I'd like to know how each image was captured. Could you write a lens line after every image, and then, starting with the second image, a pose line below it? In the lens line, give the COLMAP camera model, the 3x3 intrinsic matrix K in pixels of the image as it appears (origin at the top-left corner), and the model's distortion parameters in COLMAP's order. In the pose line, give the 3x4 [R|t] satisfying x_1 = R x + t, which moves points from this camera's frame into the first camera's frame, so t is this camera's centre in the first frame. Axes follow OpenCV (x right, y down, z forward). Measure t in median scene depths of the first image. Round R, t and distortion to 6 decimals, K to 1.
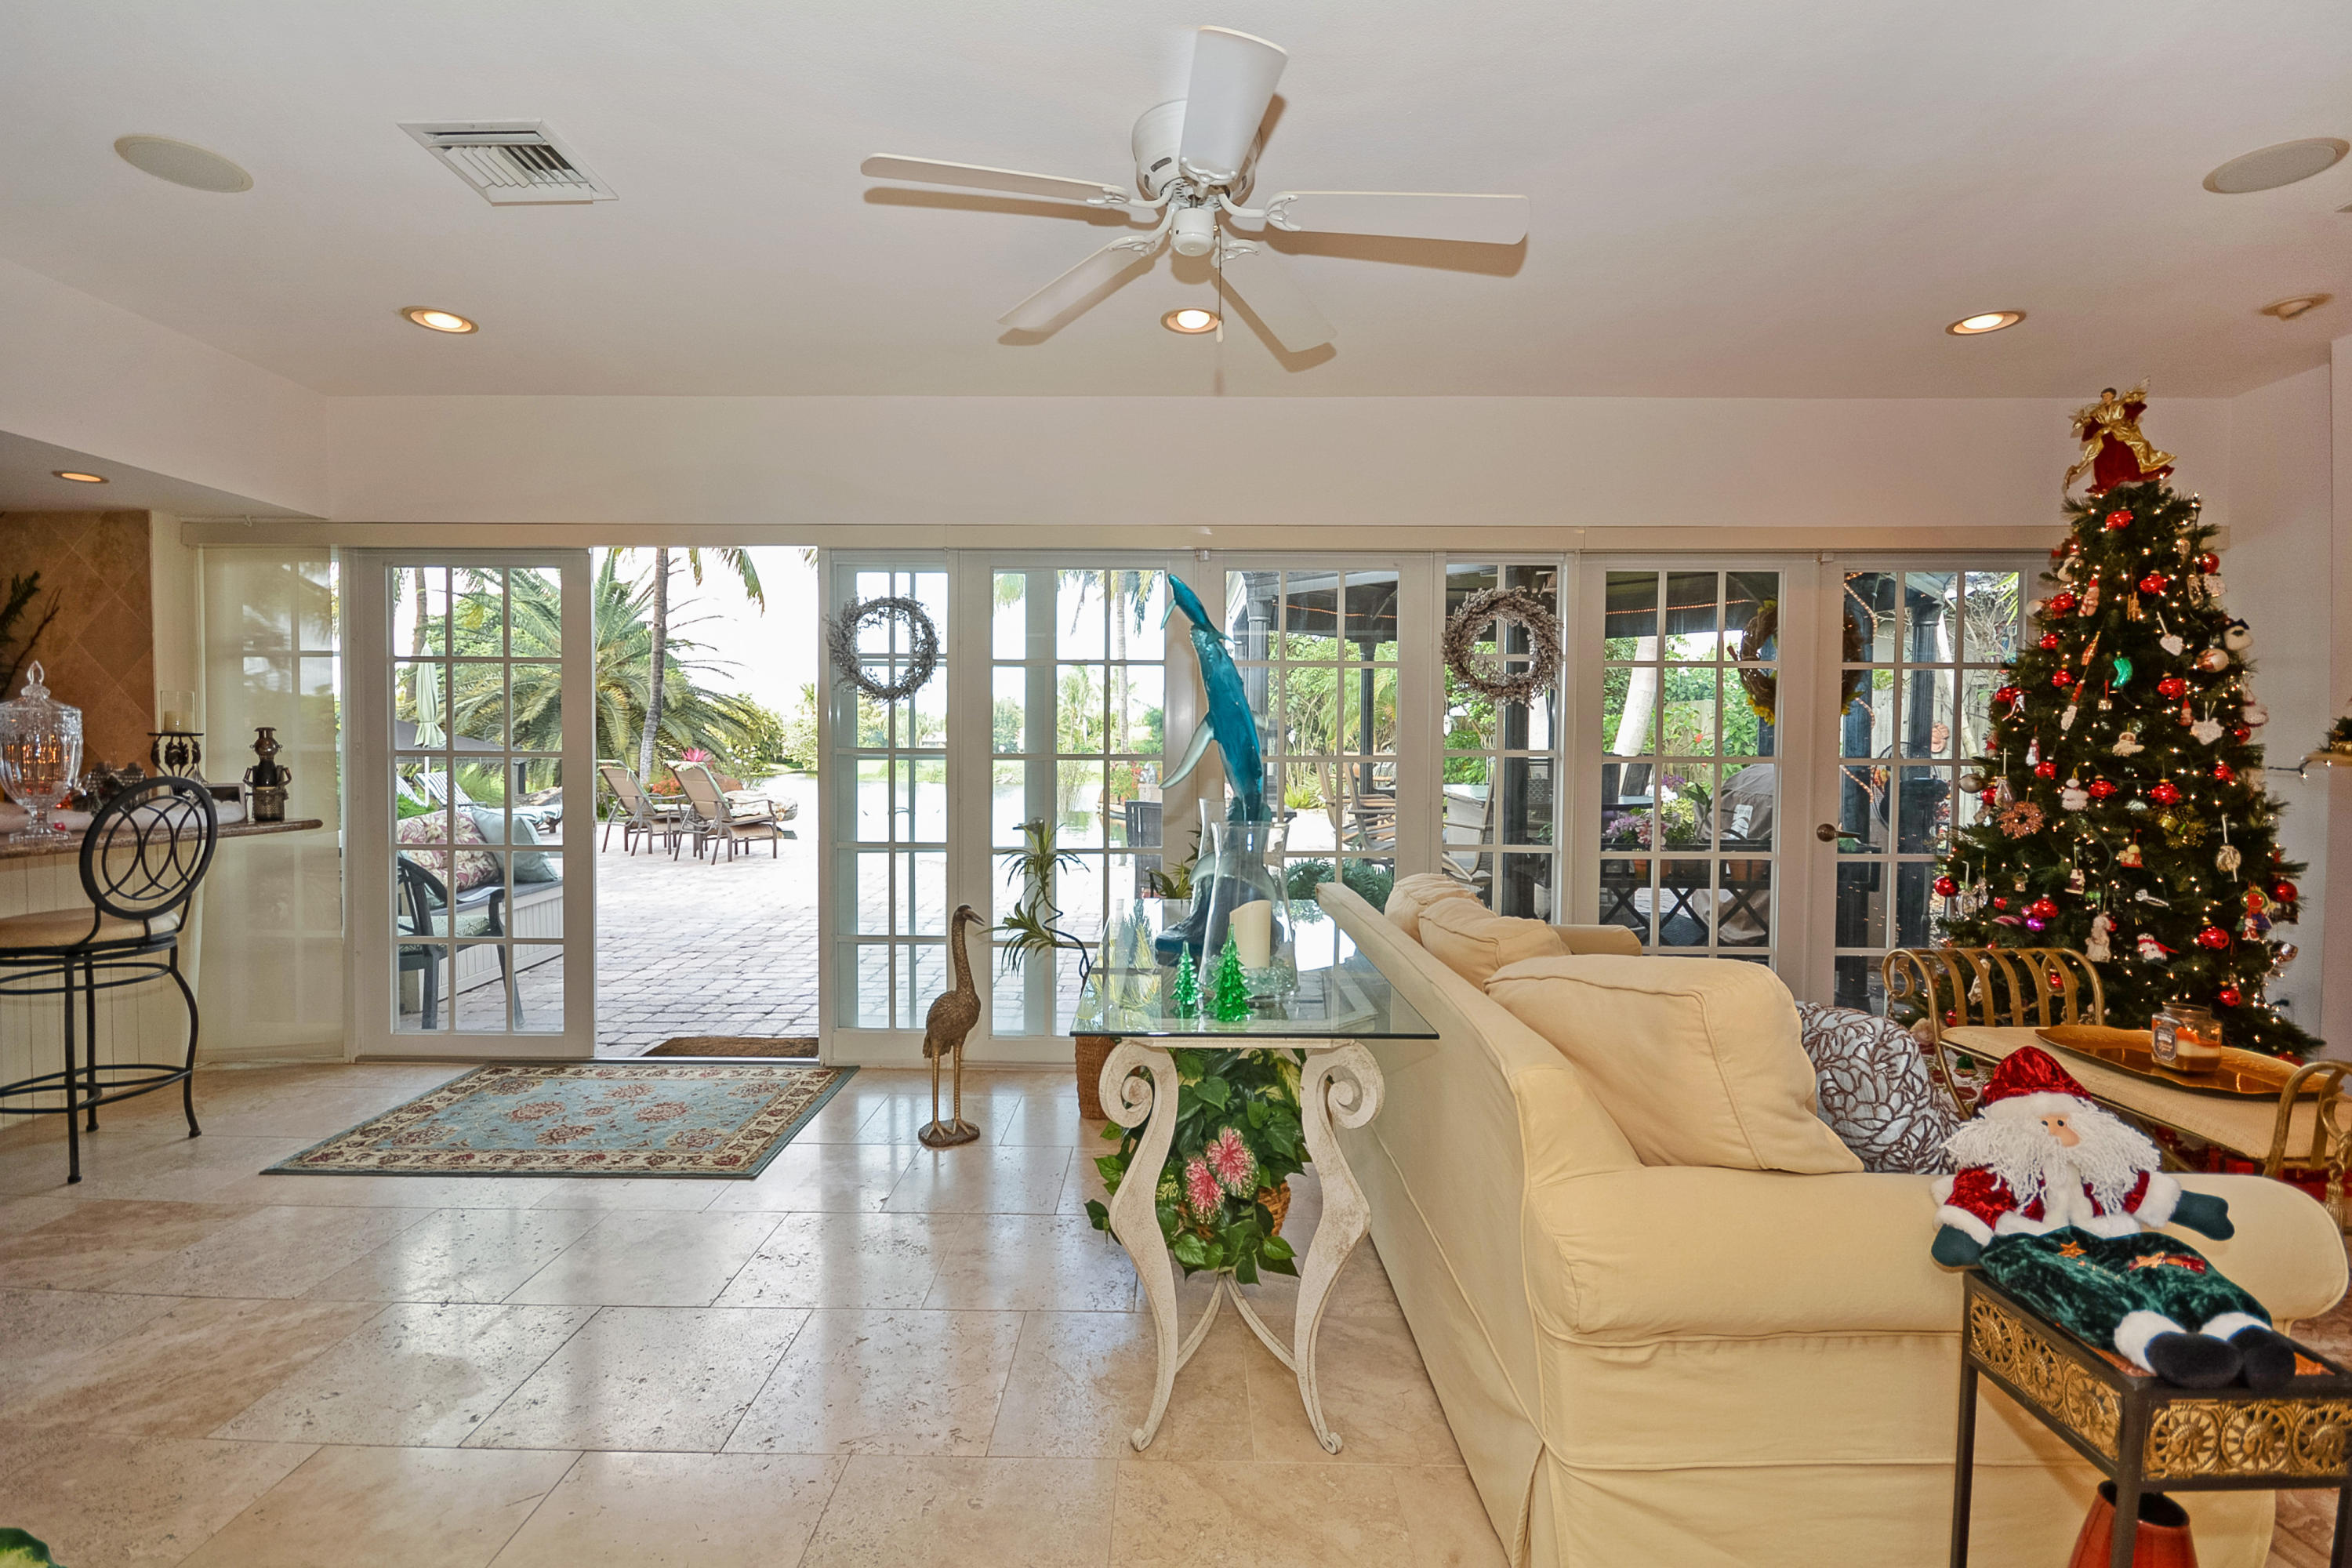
lens RADIAL K [[1072.6, 0, 1175.1], [0, 1072.6, 771.5], [0, 0, 1]] dist [0.028311, -0.019410]
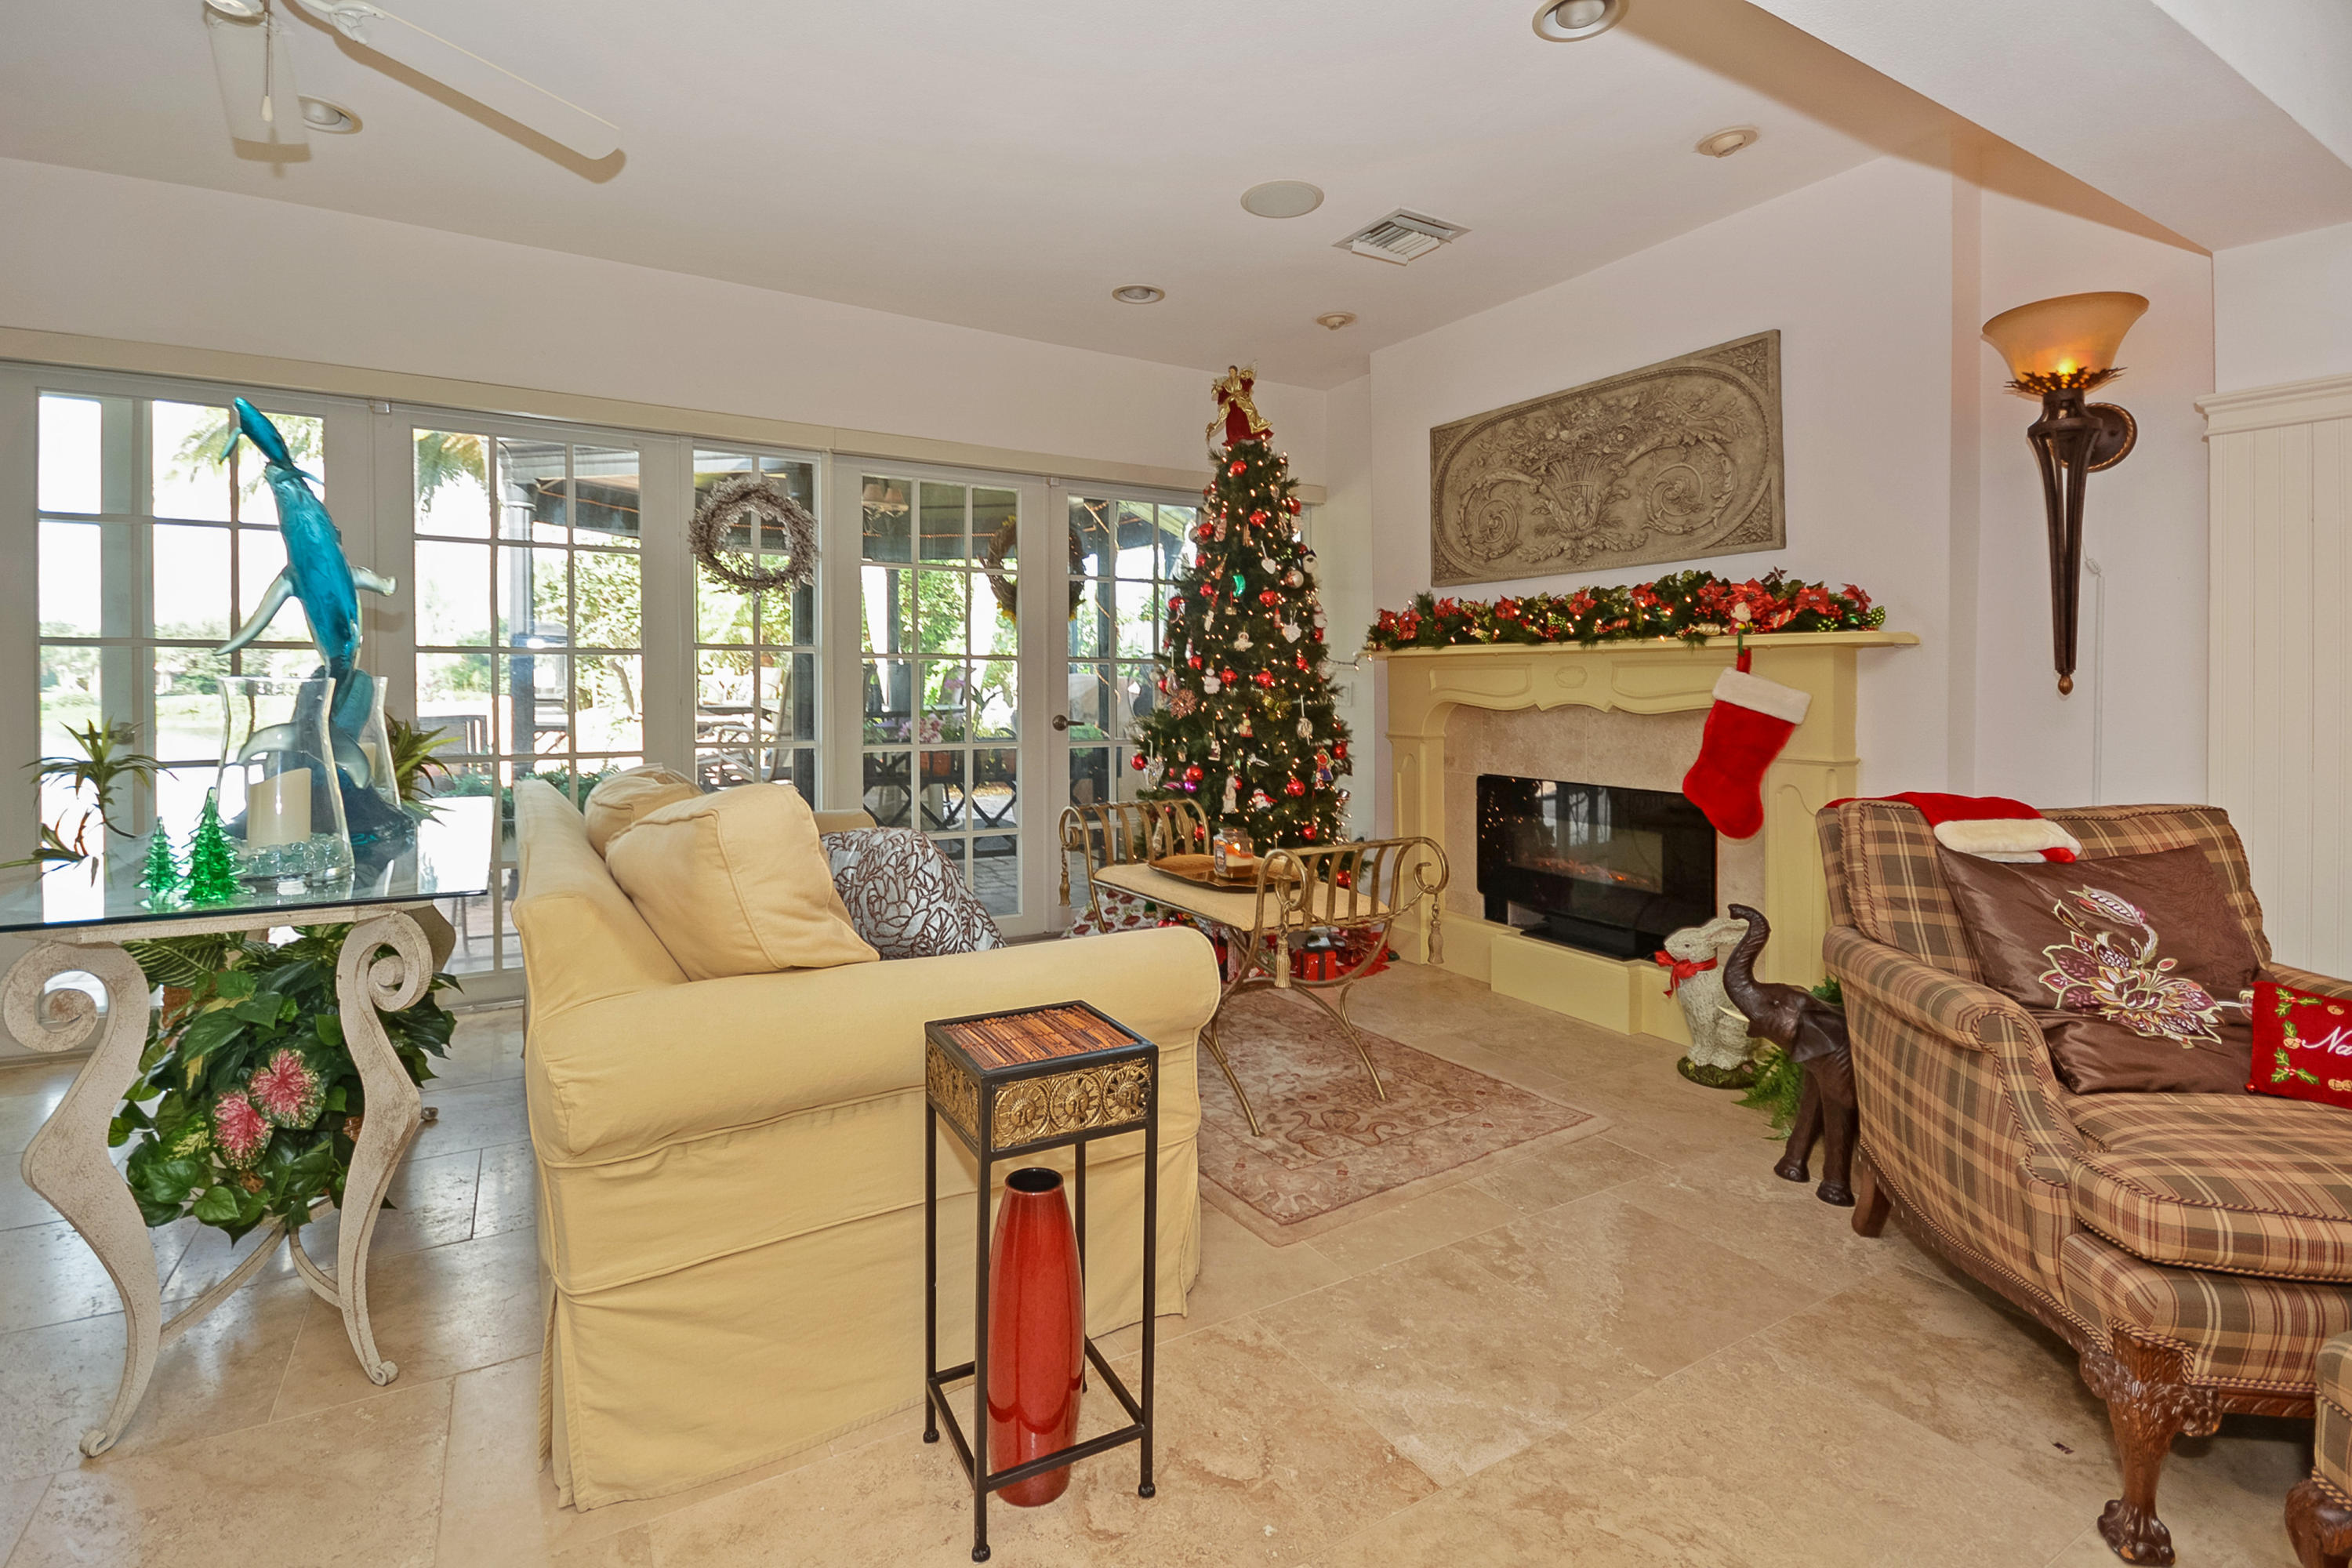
lens RADIAL K [[1097.3, 0, 1168.9], [0, 1097.3, 673.3], [0, 0, 1]] dist [0.031315, -0.019563]
pose [[0.862350, 0.003216, 0.506302, 0.143690], [0.011609, 0.999591, -0.026123, 0.046086], [-0.506179, 0.028405, 0.861960, -0.078823]]
